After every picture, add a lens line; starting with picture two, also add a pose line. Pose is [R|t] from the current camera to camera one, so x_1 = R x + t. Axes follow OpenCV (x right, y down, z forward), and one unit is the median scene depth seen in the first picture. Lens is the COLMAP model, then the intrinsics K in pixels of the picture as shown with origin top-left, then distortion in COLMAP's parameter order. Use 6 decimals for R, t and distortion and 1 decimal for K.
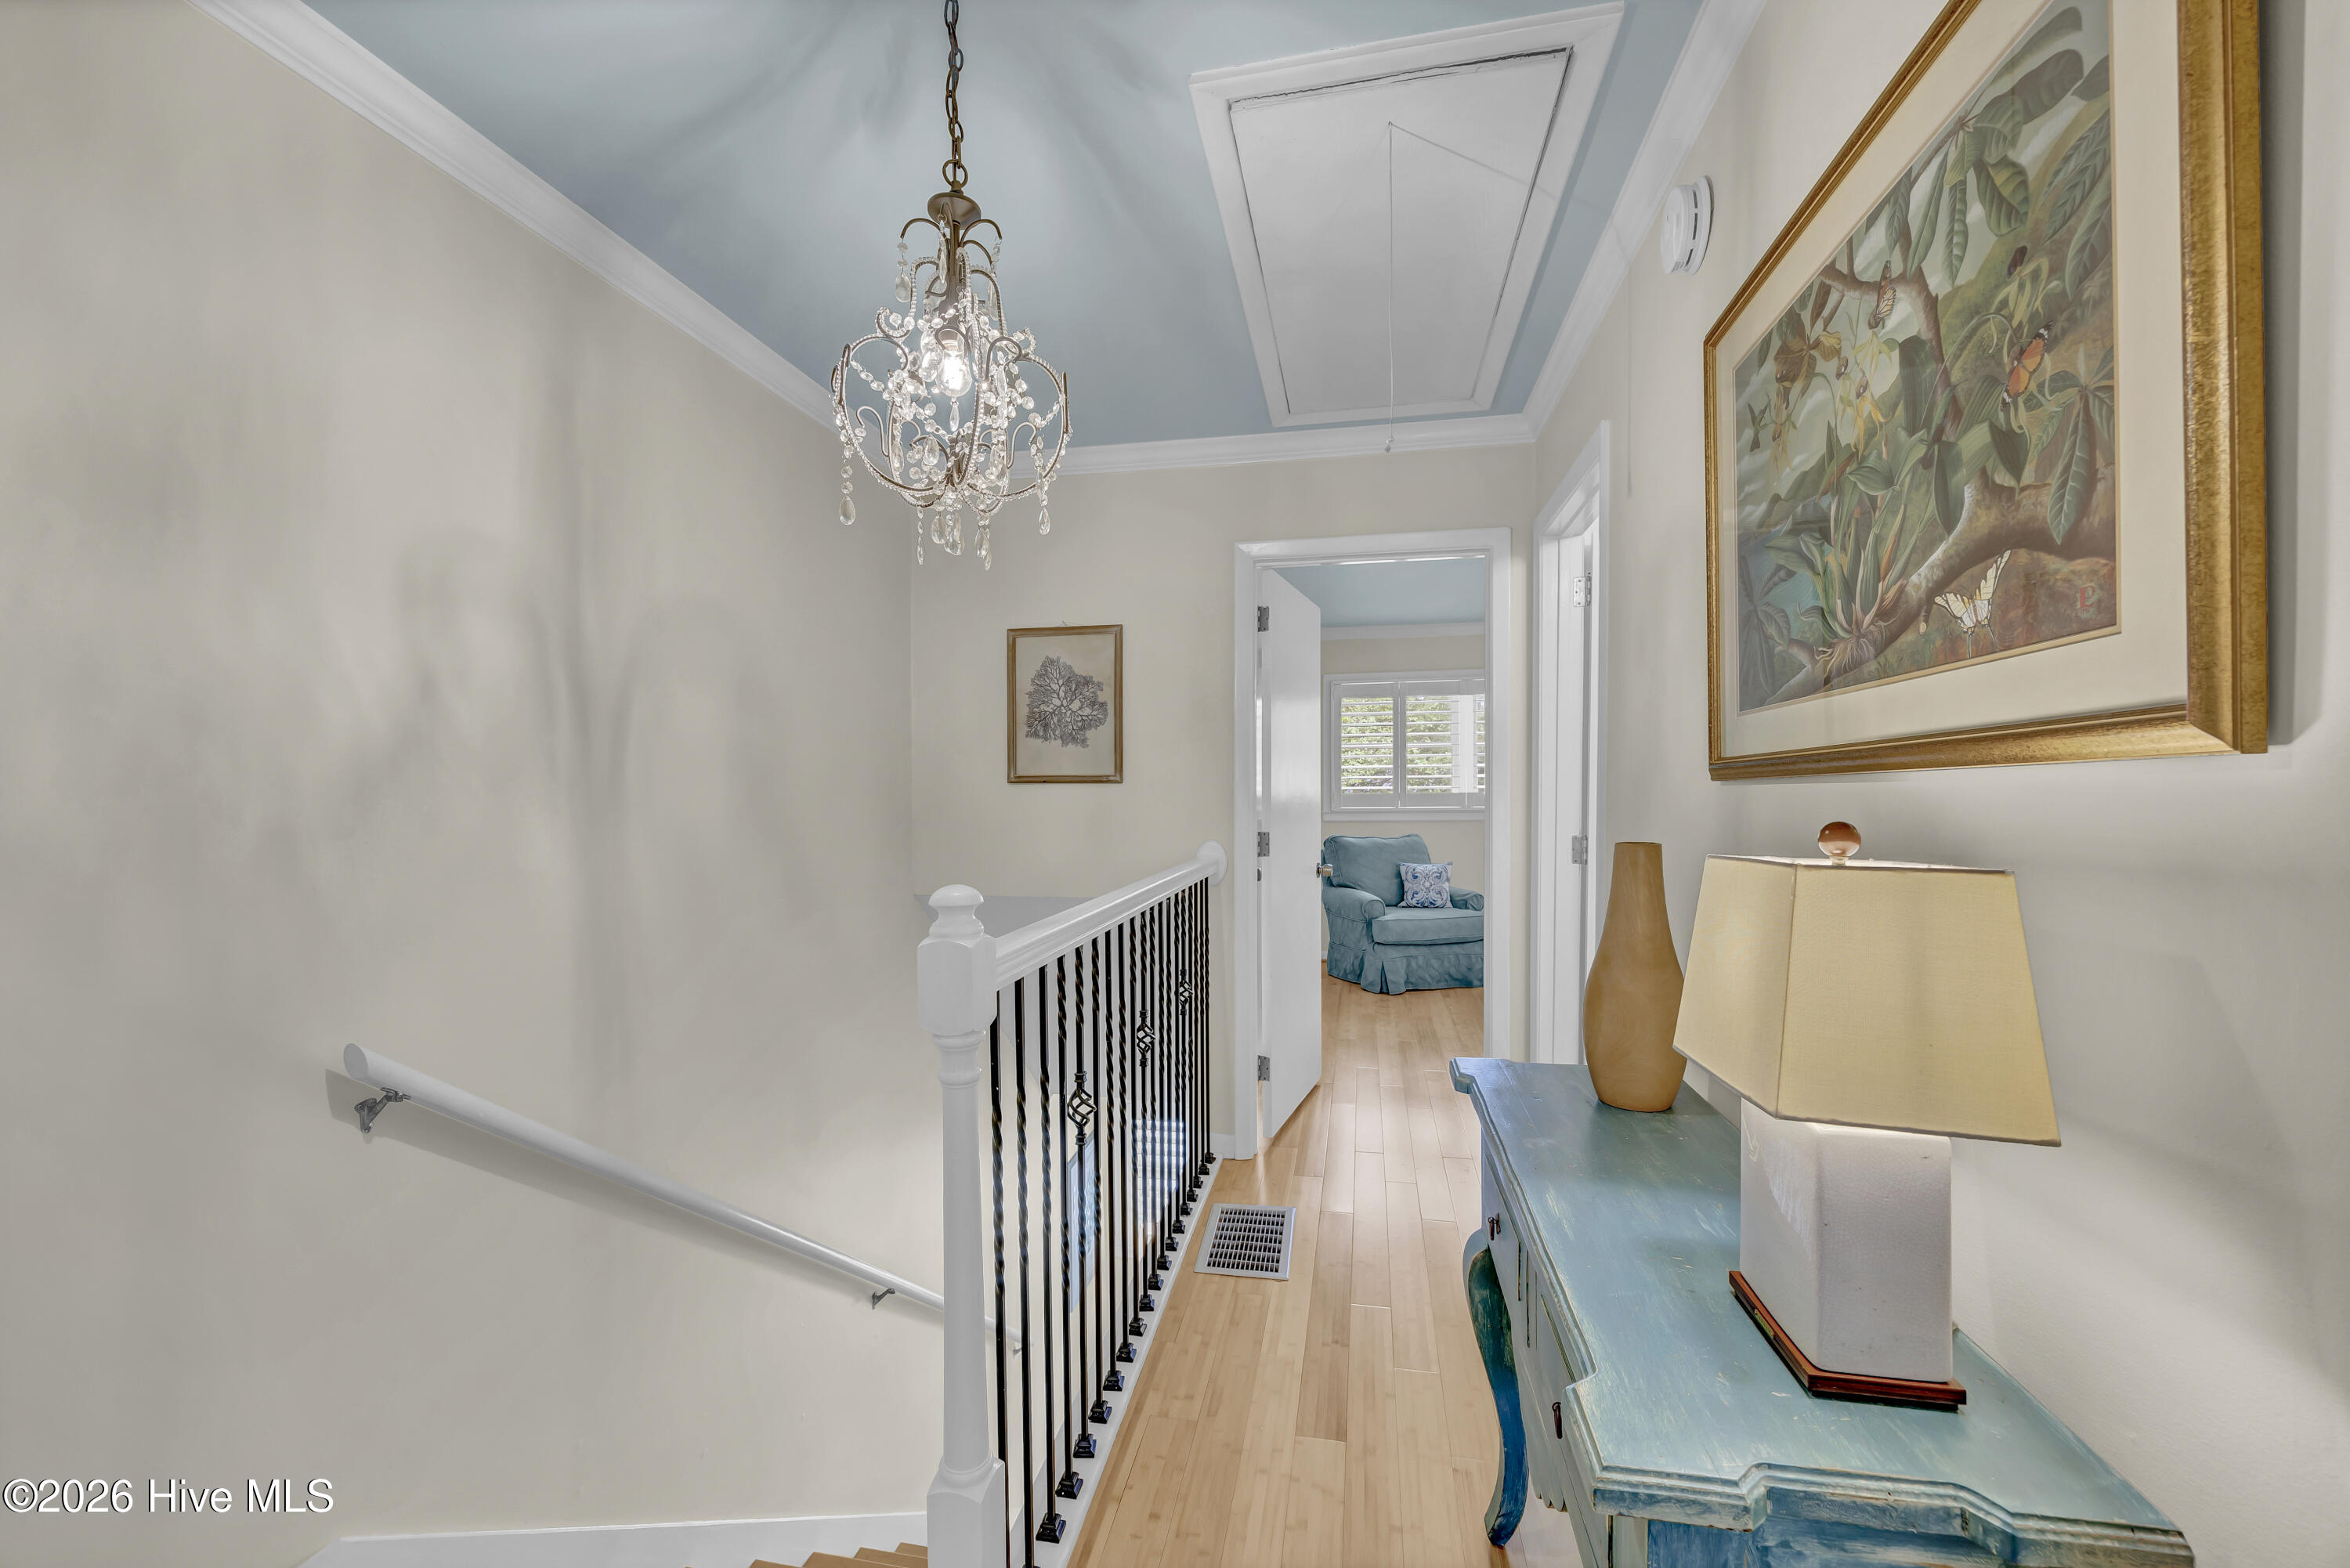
lens RADIAL K [[914.7, 0, 1175.0], [0, 914.7, 784.0], [0, 0, 1]] dist [-0.000871, -0.000110]
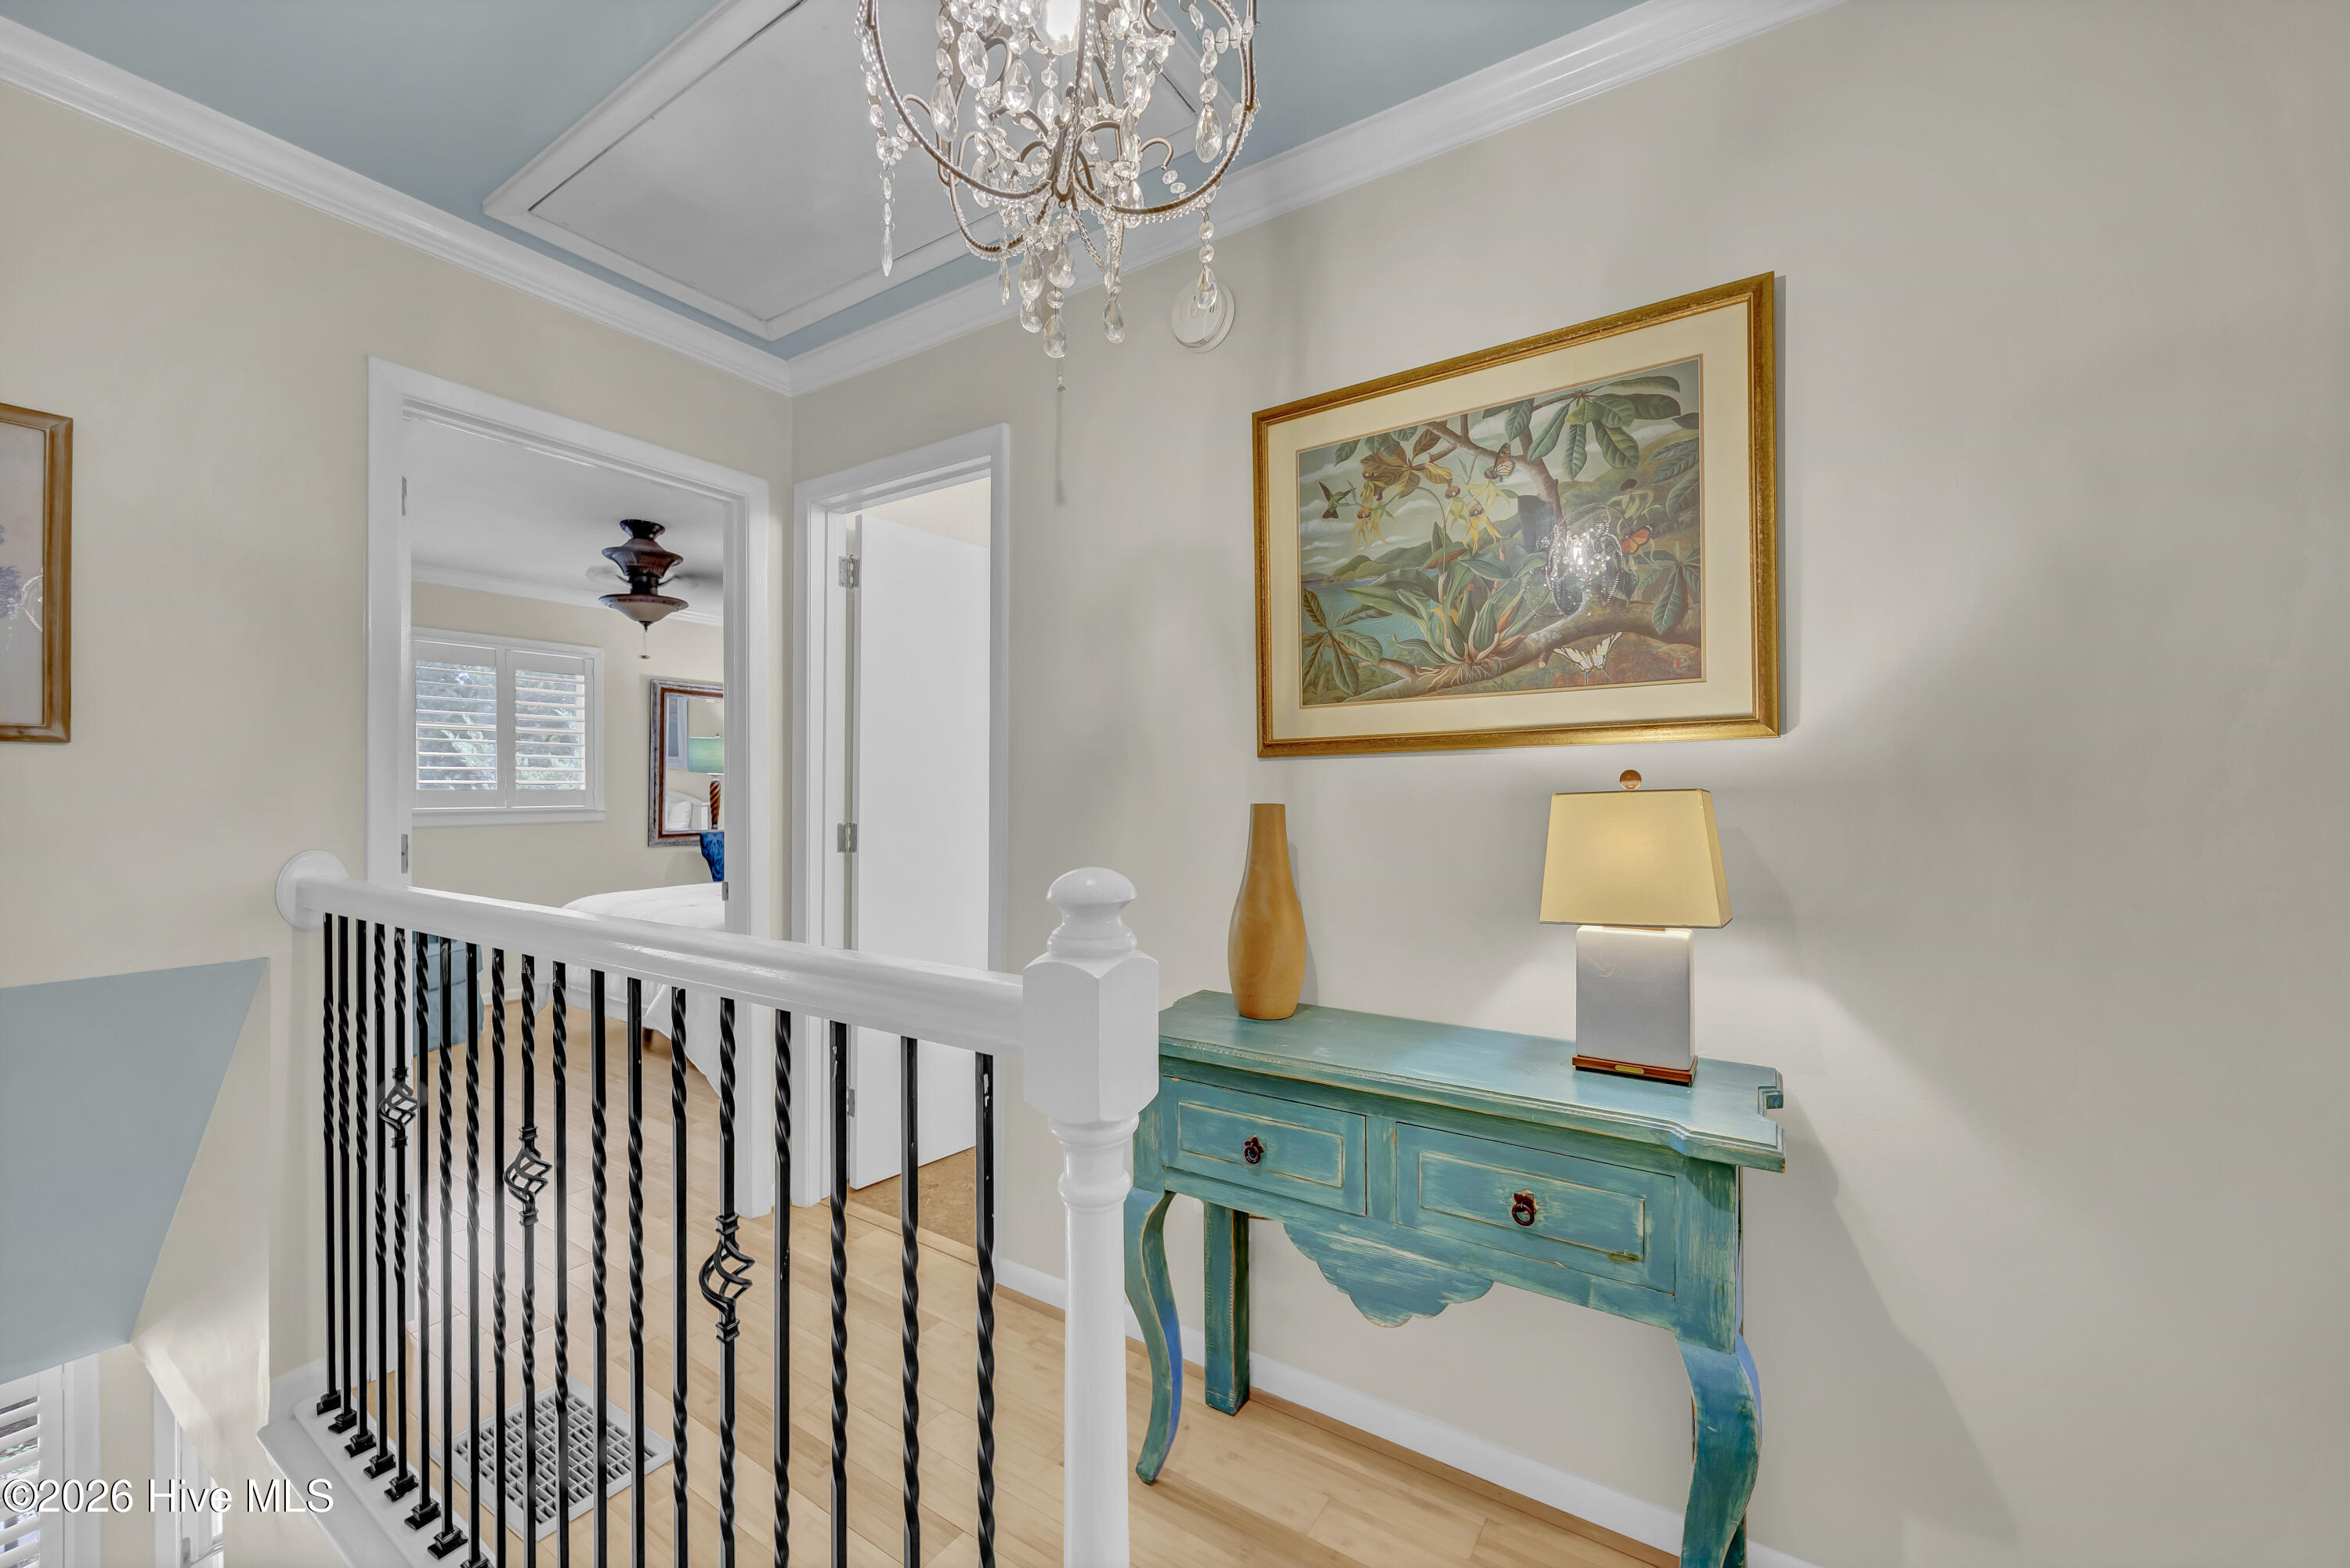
lens RADIAL K [[917.3, 0, 1186.7], [0, 917.3, 777.9], [0, 0, 1]] dist [-0.002055, -0.000300]
pose [[0.360046, 0.015040, 0.932813, -0.988540], [-0.001899, 0.999880, -0.015388, 0.067984], [-0.932932, 0.003769, 0.360032, 0.942467]]
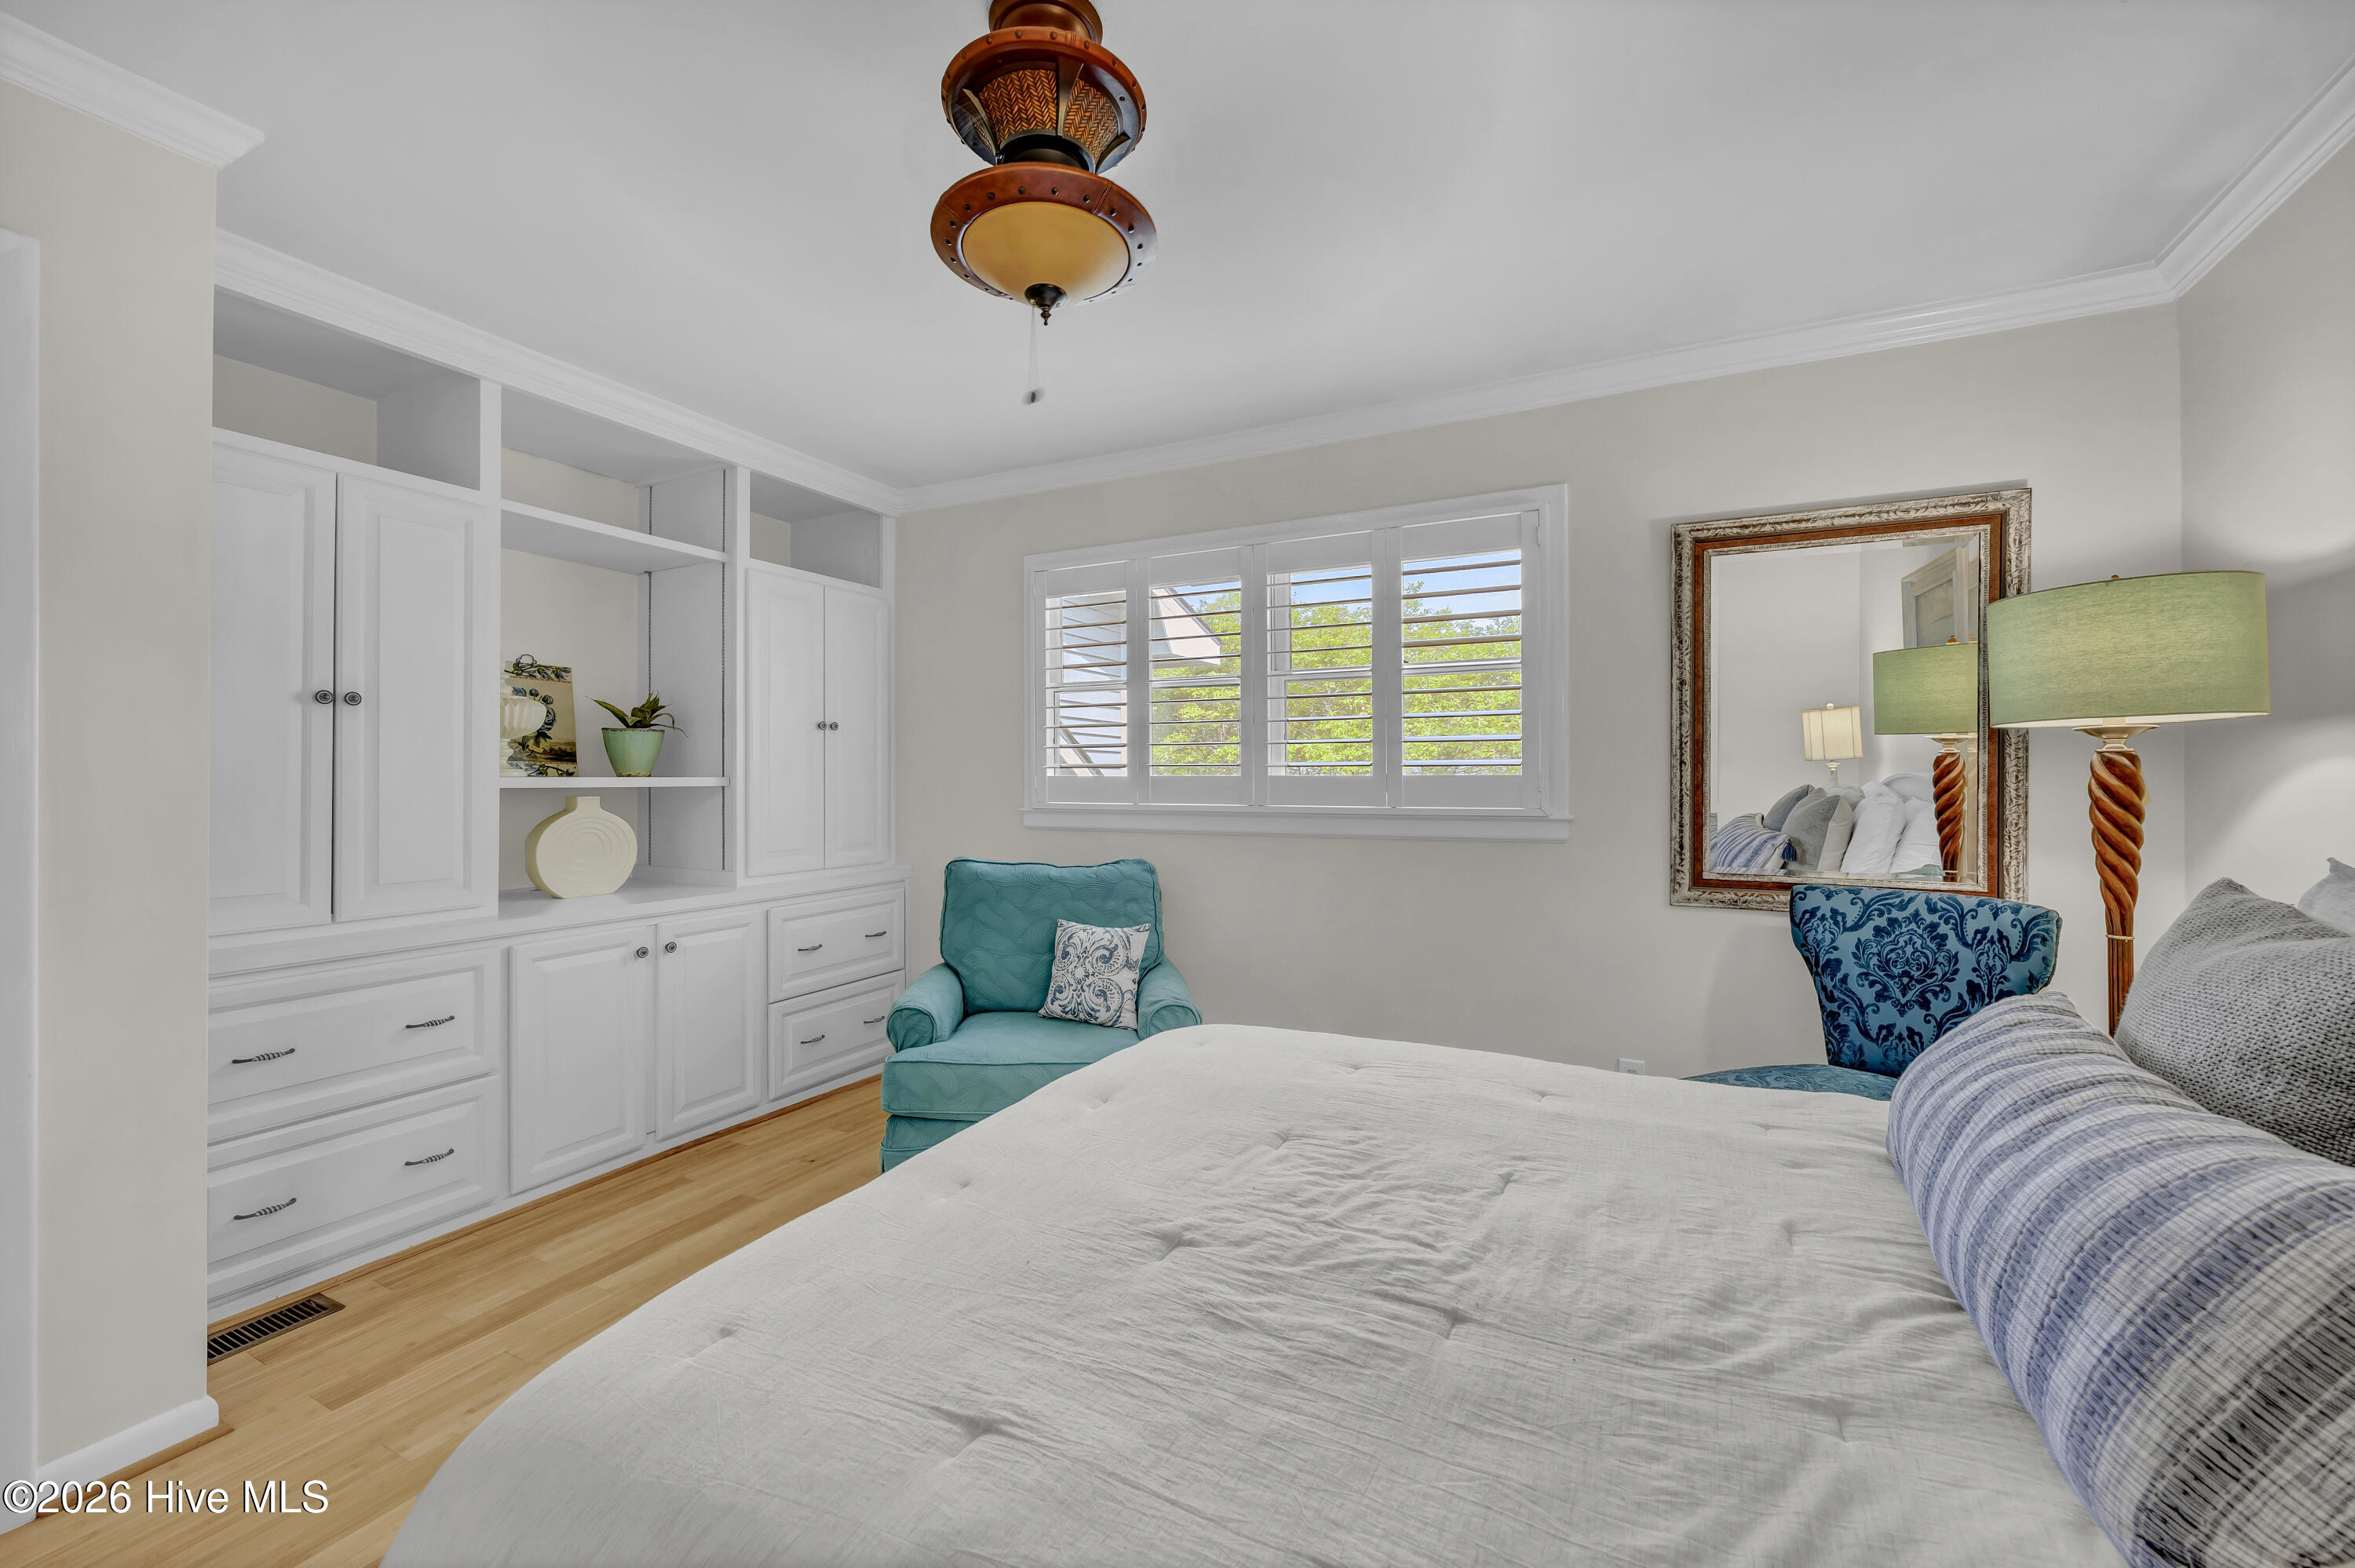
lens RADIAL K [[919.2, 0, 1189.3], [0, 919.2, 777.9], [0, 0, 1]] dist [-0.002055, -0.000300]
pose [[0.968449, 0.005354, -0.249153, 2.733509], [-0.002010, 0.999904, 0.013674, 0.030669], [0.249202, -0.012742, 0.968368, 3.501505]]
